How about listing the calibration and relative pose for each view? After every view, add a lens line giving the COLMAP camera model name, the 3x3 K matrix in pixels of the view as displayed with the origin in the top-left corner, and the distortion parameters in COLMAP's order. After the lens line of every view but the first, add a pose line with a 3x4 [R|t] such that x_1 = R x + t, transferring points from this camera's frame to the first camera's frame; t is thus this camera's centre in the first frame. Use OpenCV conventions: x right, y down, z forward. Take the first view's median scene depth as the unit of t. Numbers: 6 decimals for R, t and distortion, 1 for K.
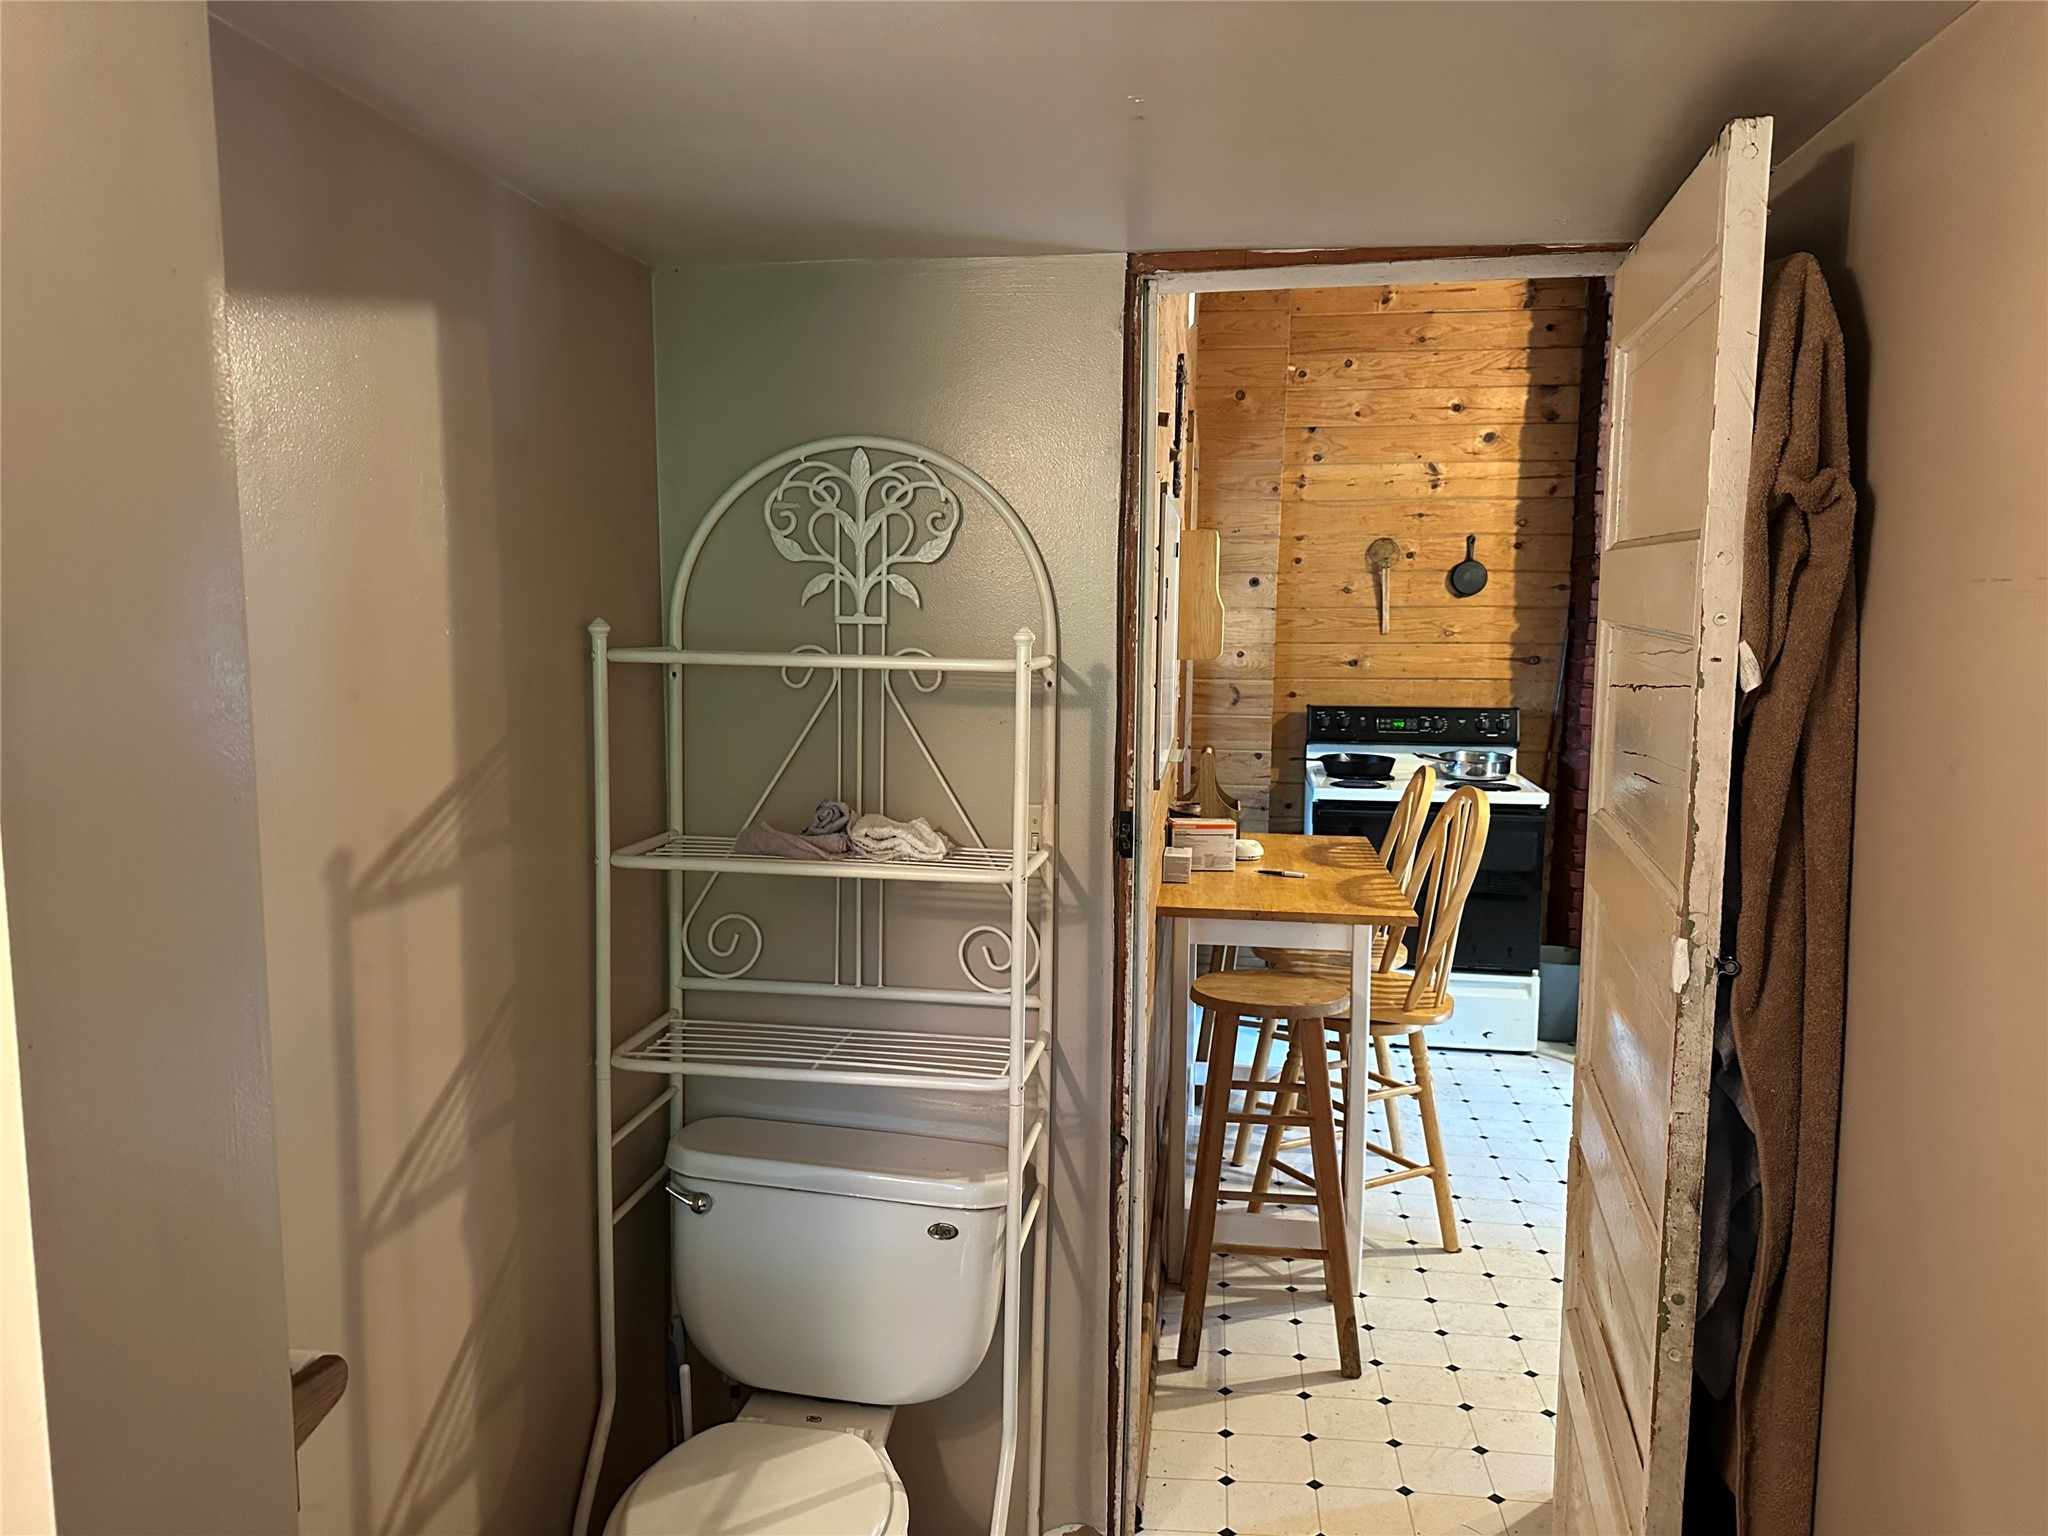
lens RADIAL K [[1431.7, 0, 998.2], [0, 1431.7, 781.2], [0, 0, 1]] dist [0.079549, -0.099613]
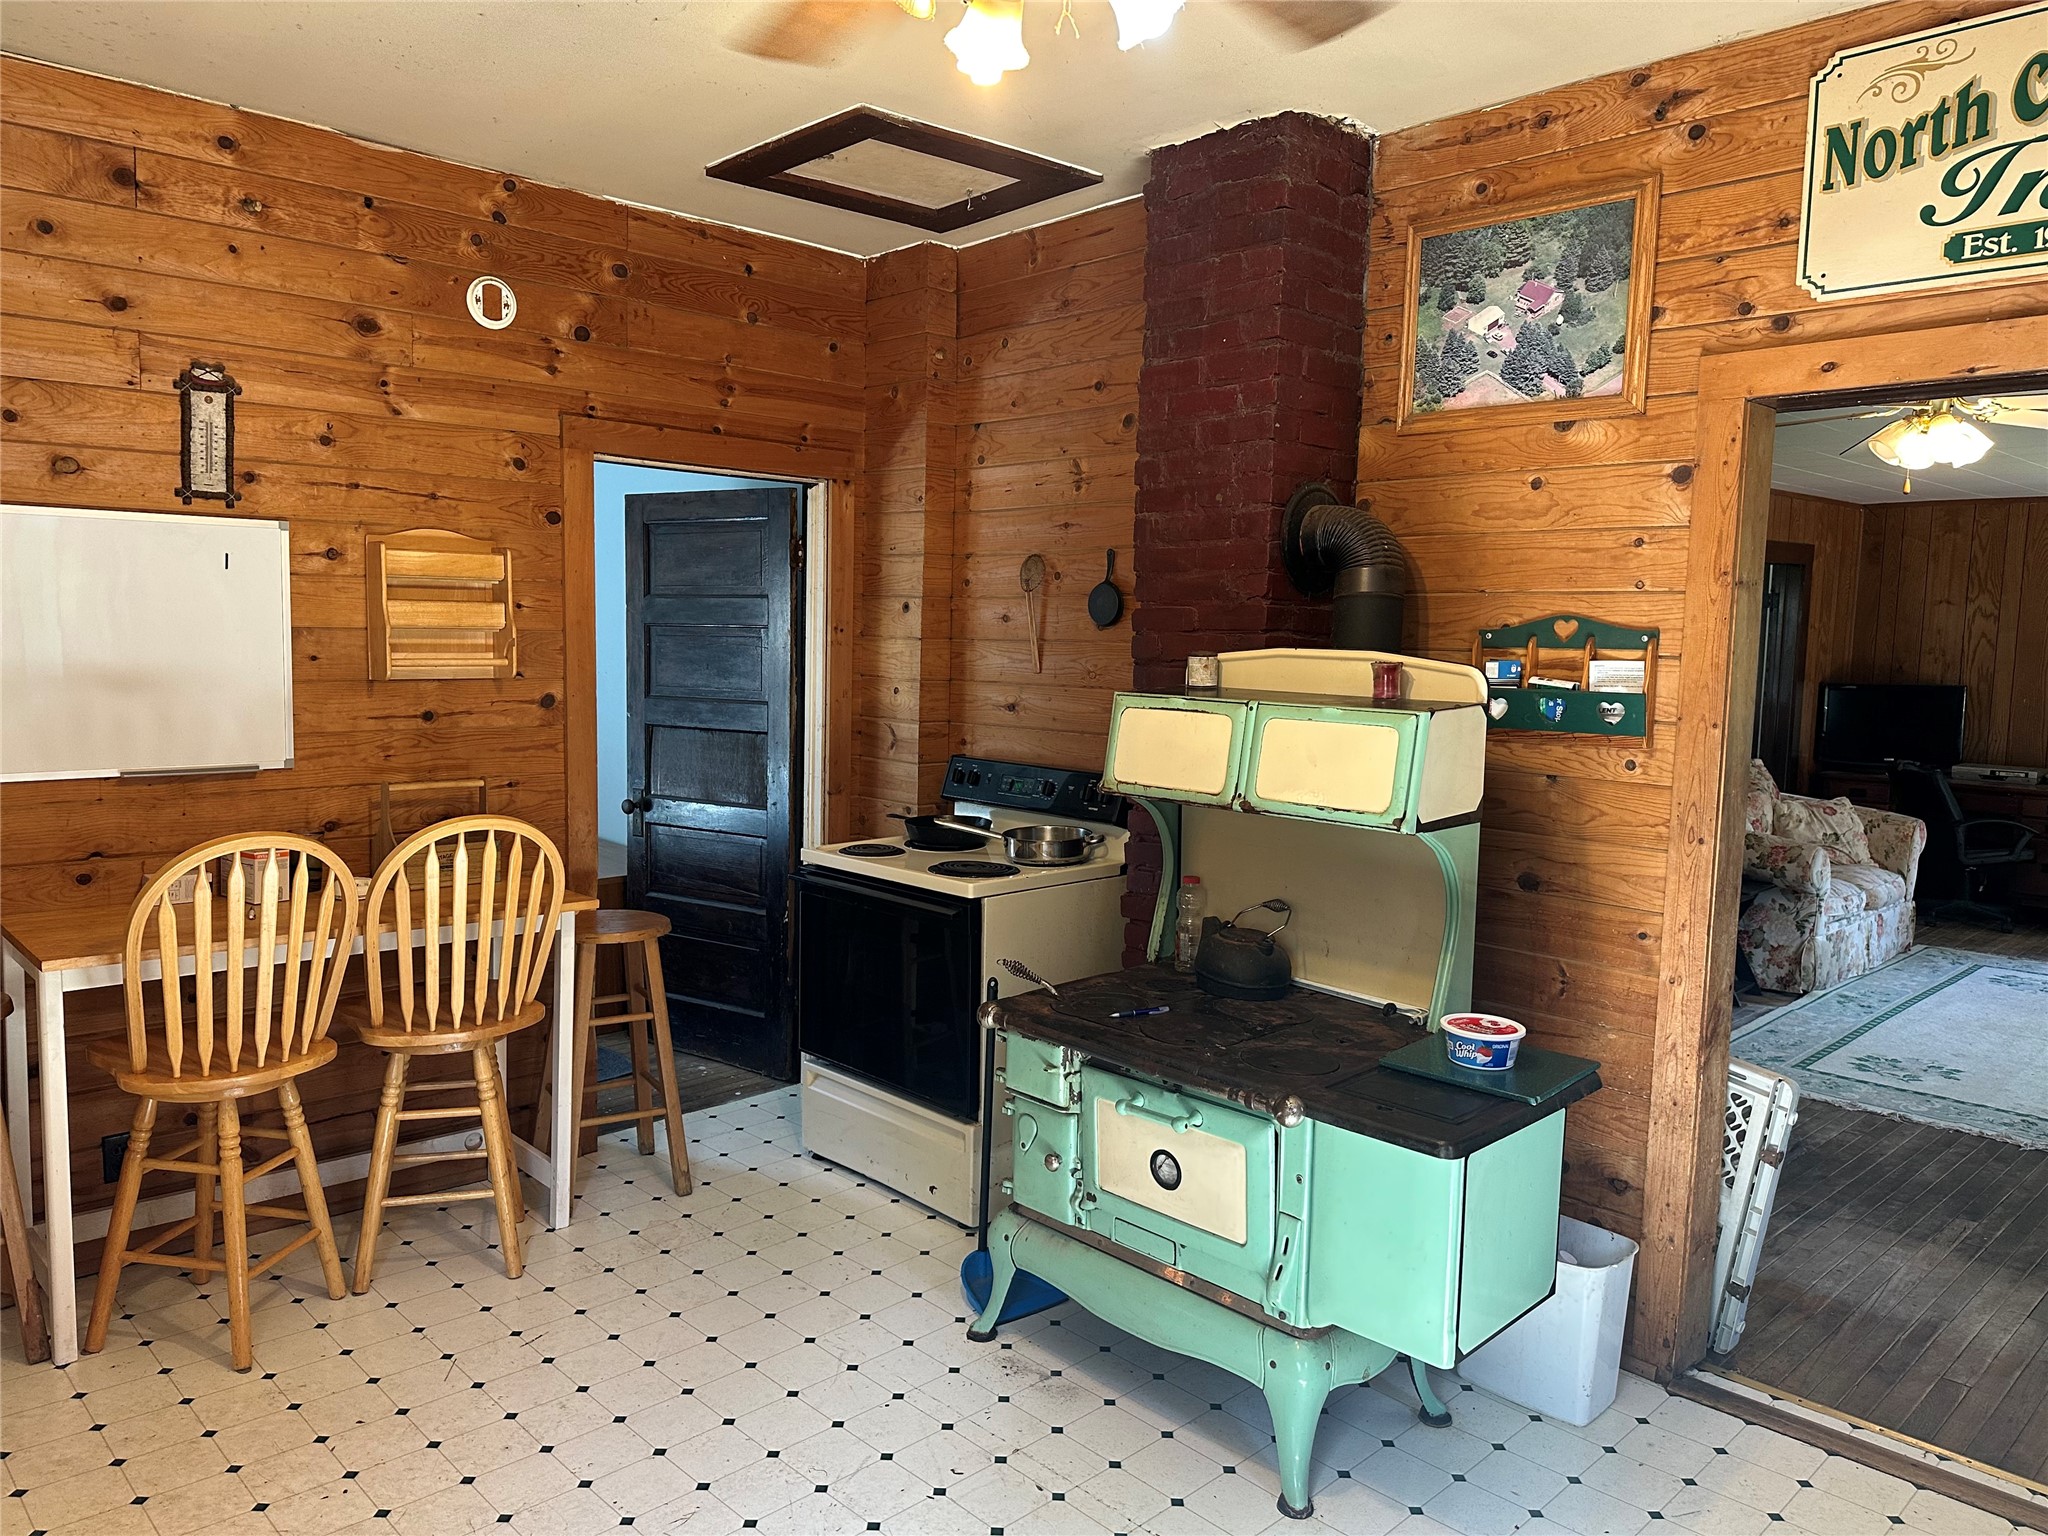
lens RADIAL K [[1431.7, 0, 1008.9], [0, 1431.7, 764.3], [0, 0, 1]] dist [0.079549, -0.099613]
pose [[0.791195, 0.069561, -0.607596, 0.759663], [-0.091143, 0.995827, -0.004676, -0.047372], [0.604735, 0.059077, 0.794233, 0.367201]]
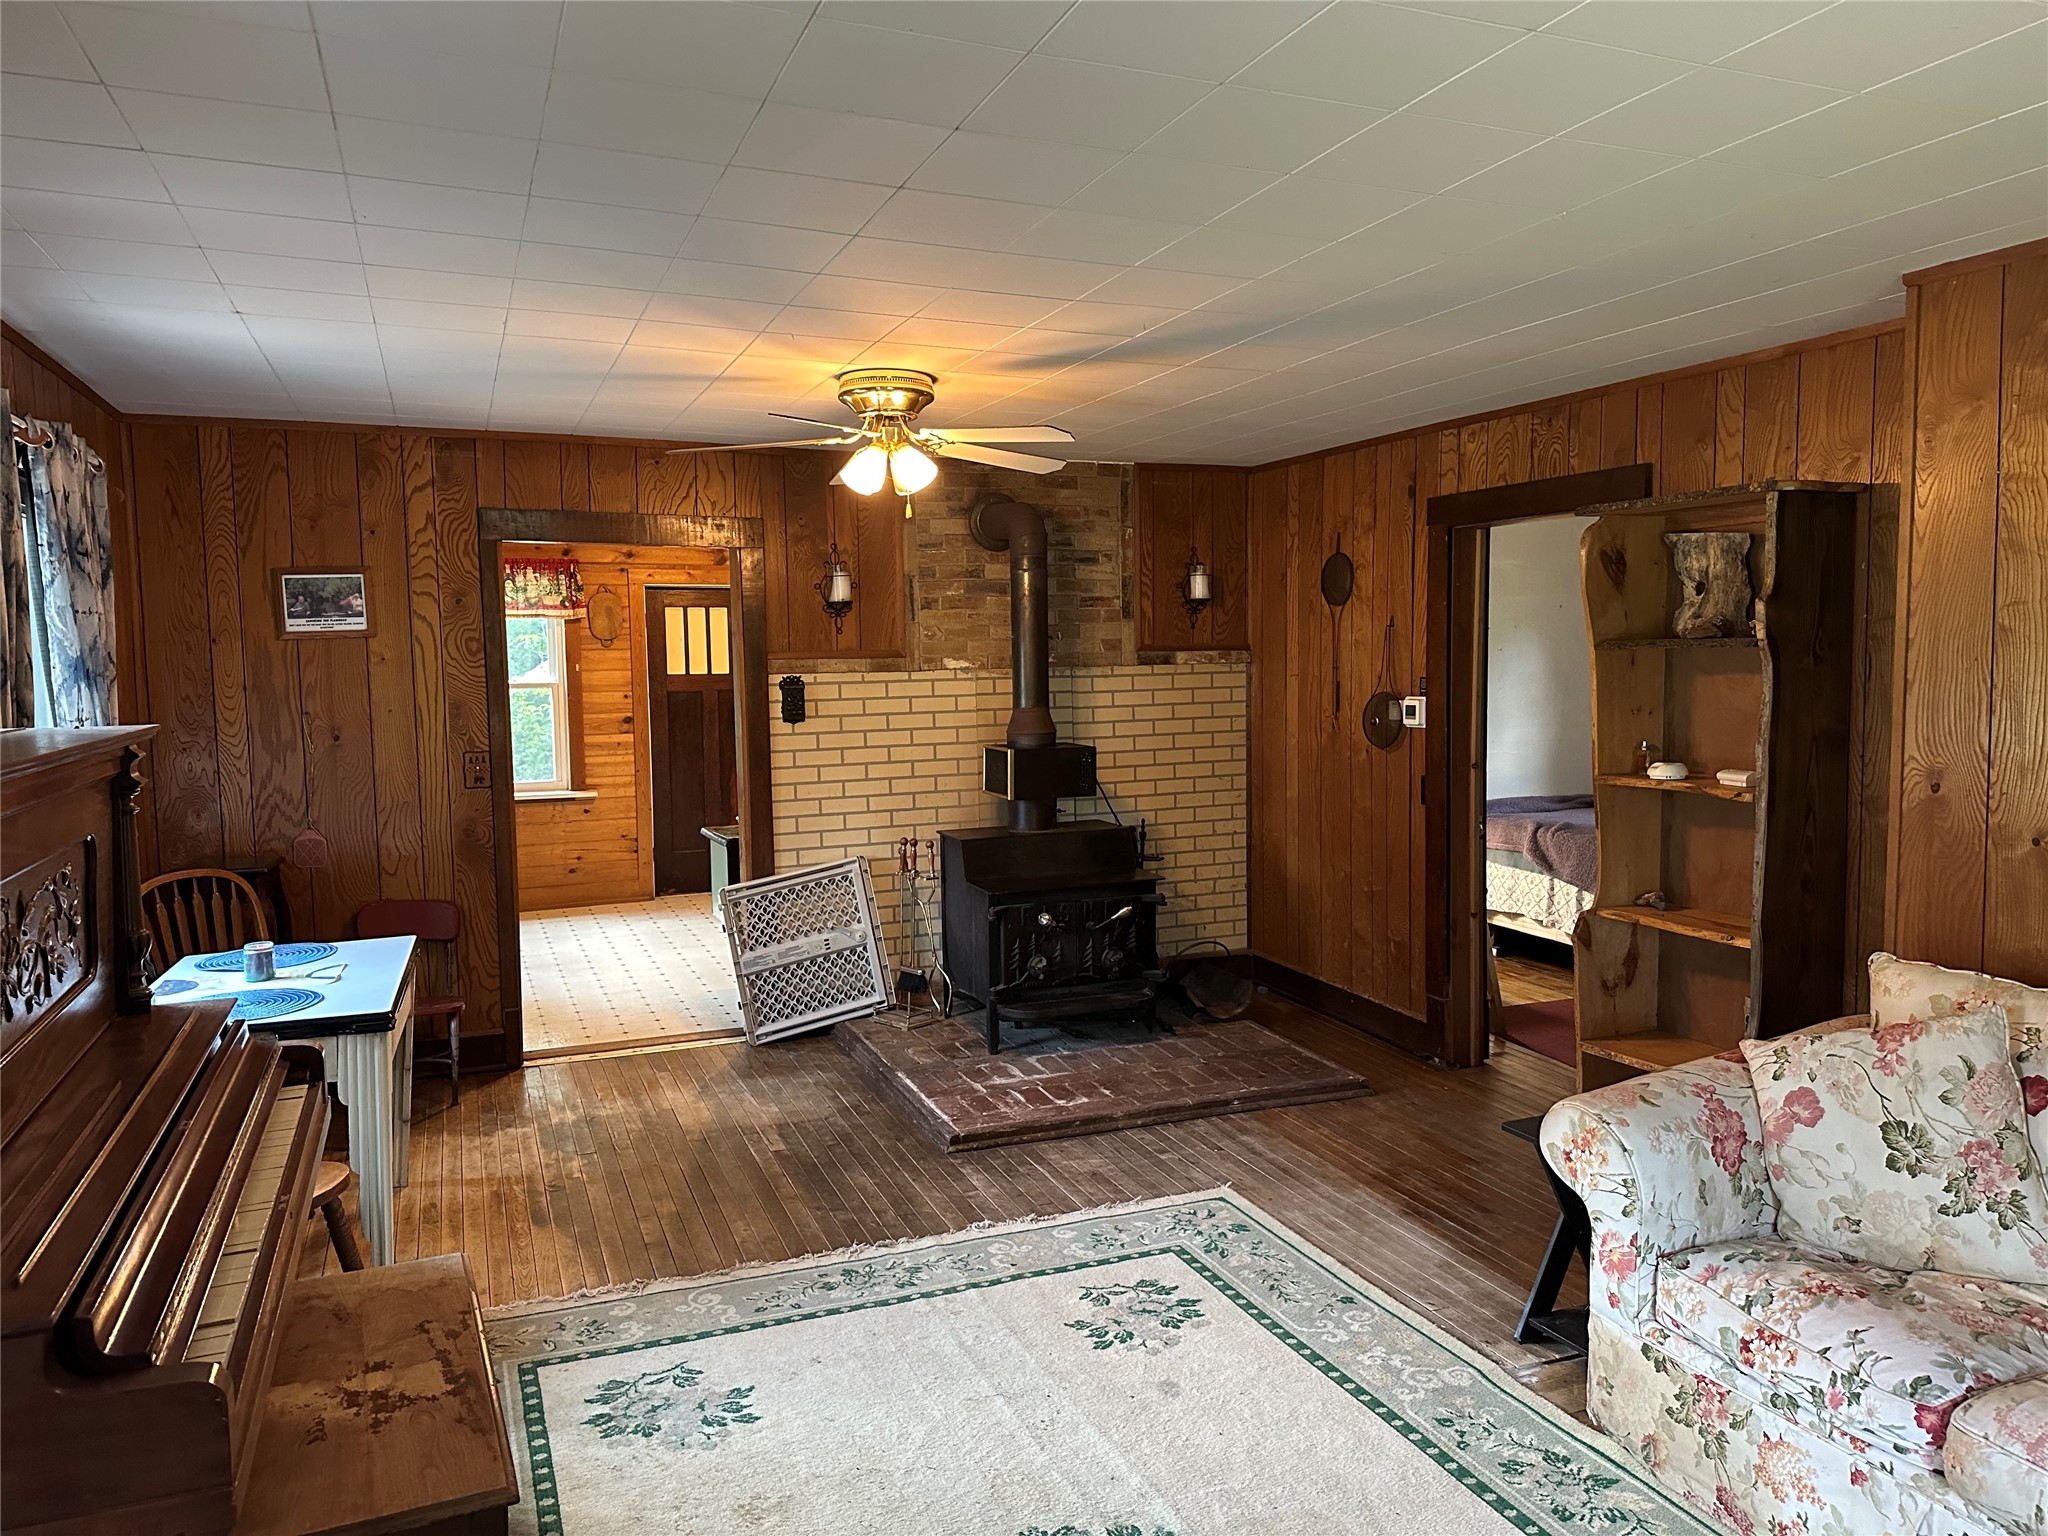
lens RADIAL K [[1431.7, 0, 1025.4], [0, 1431.7, 764.3], [0, 0, 1]] dist [0.079549, -0.099613]
pose [[-0.858961, 0.043180, -0.510216, 1.020418], [-0.056613, 0.982320, 0.178443, -0.257643], [0.508901, 0.182161, -0.841331, 2.042376]]
